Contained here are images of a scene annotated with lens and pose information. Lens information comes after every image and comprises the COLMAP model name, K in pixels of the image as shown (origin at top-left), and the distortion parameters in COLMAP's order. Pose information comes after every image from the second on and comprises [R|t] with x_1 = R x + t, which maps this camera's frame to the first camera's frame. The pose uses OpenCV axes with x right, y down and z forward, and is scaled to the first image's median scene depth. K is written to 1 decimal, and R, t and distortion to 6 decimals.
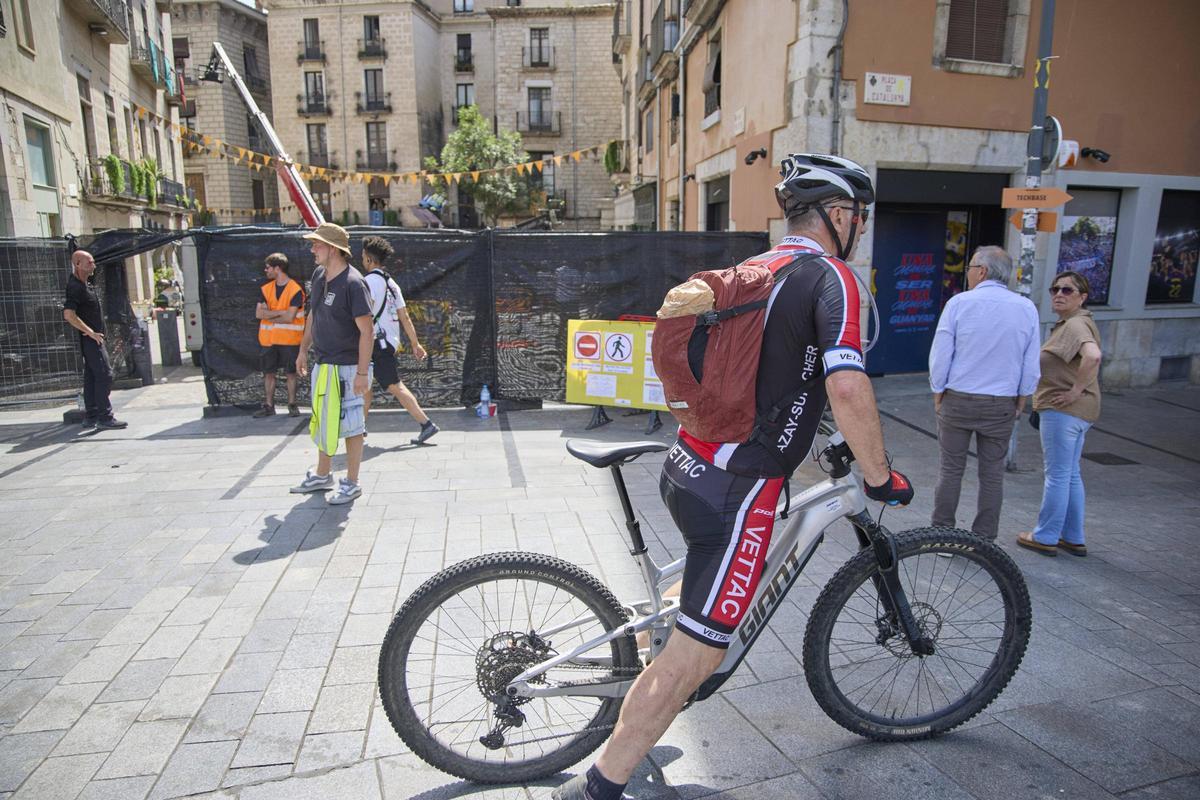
lens RADIAL K [[813.4, 0, 606.2], [0, 813.4, 410.5], [0, 0, 1]] dist [-0.091596, 0.062203]
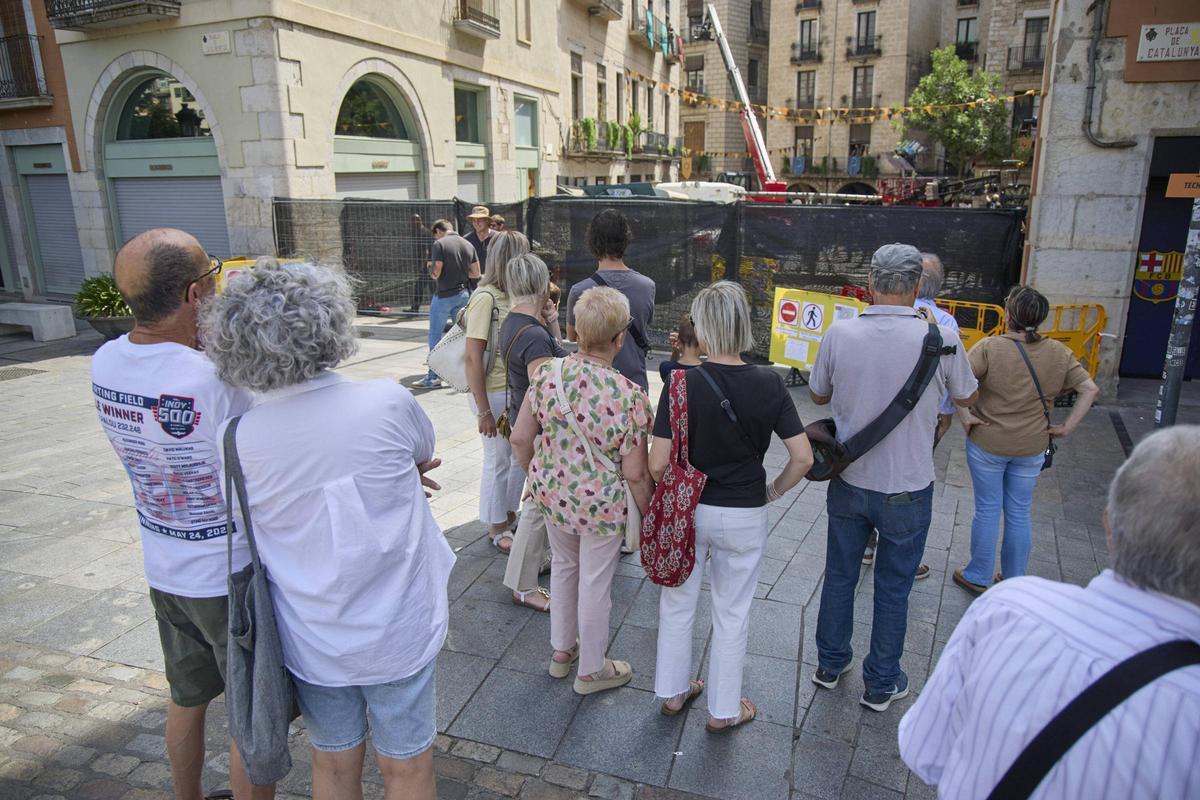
lens RADIAL K [[817.2, 0, 610.0], [0, 817.2, 396.3], [0, 0, 1]] dist [-0.082486, 0.058772]
pose [[0.819525, 0.146793, -0.553923, 0.077078], [-0.117359, 0.989139, 0.088496, -0.006967], [0.560898, -0.007517, 0.827851, -0.007846]]
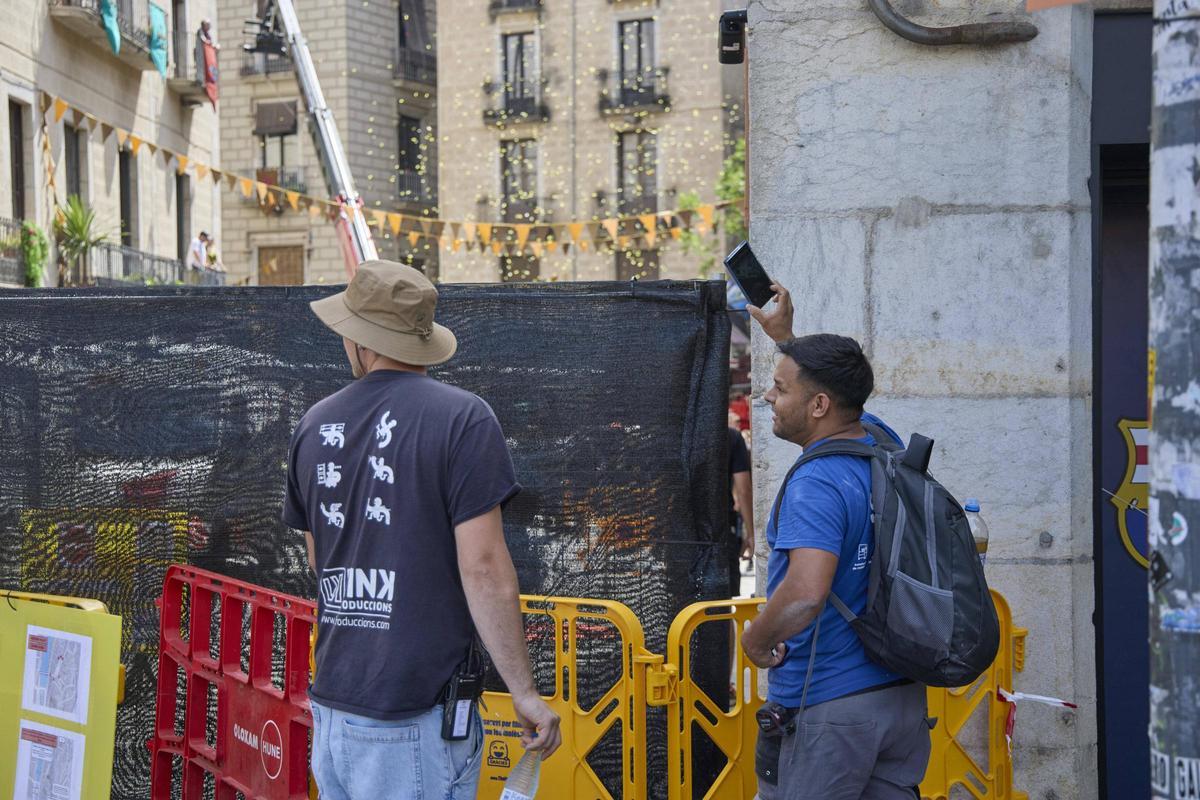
lens RADIAL K [[1782.2, 0, 615.0], [0, 1782.2, 398.1], [0, 0, 1]] dist [0.178269, 0.046672]
pose [[0.933466, -0.000485, -0.358666, 0.083540], [-0.072425, 0.979144, -0.189819, -0.013232], [0.351278, 0.203166, 0.913962, 0.092965]]
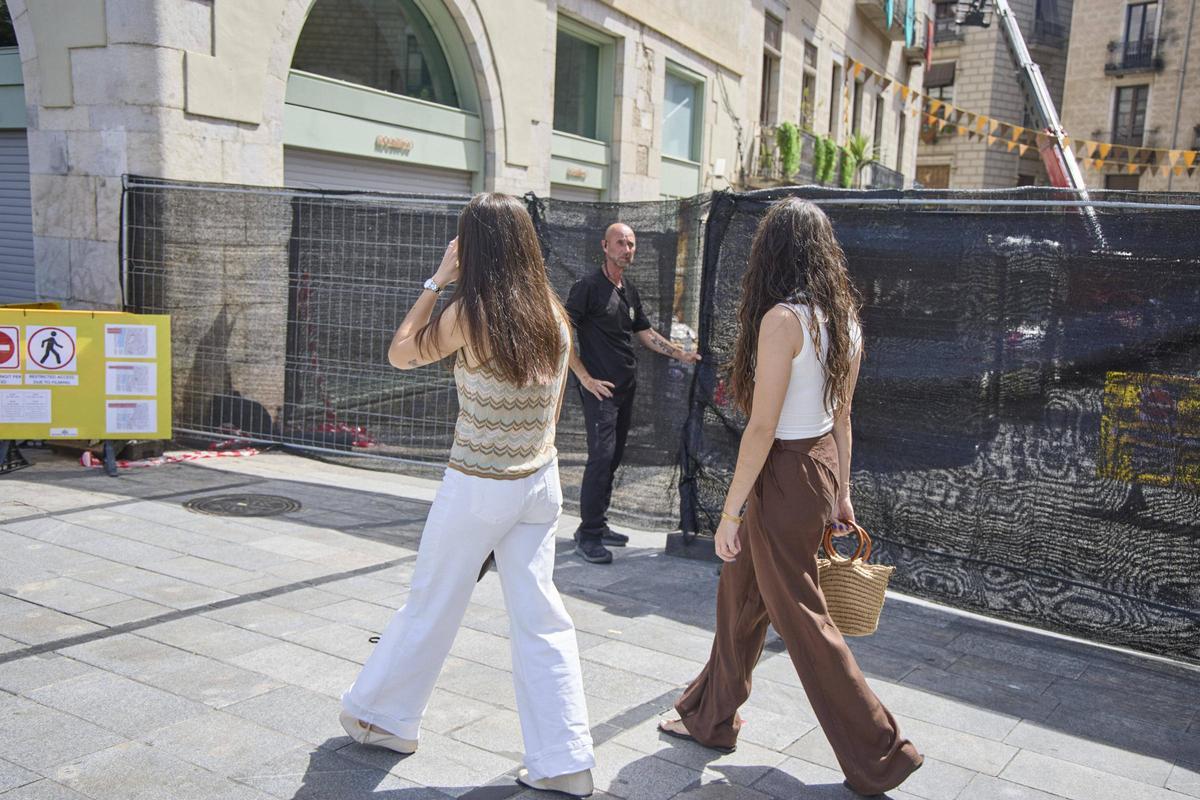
lens RADIAL K [[1169.1, 0, 611.8], [0, 1169.1, 400.5], [0, 0, 1]] dist [-0.009397, 0.156028]
pose [[0.731280, 0.121815, -0.671112, -0.008822], [-0.188657, 0.981661, -0.027388, -0.012467], [0.655468, 0.146638, 0.740850, 0.084612]]
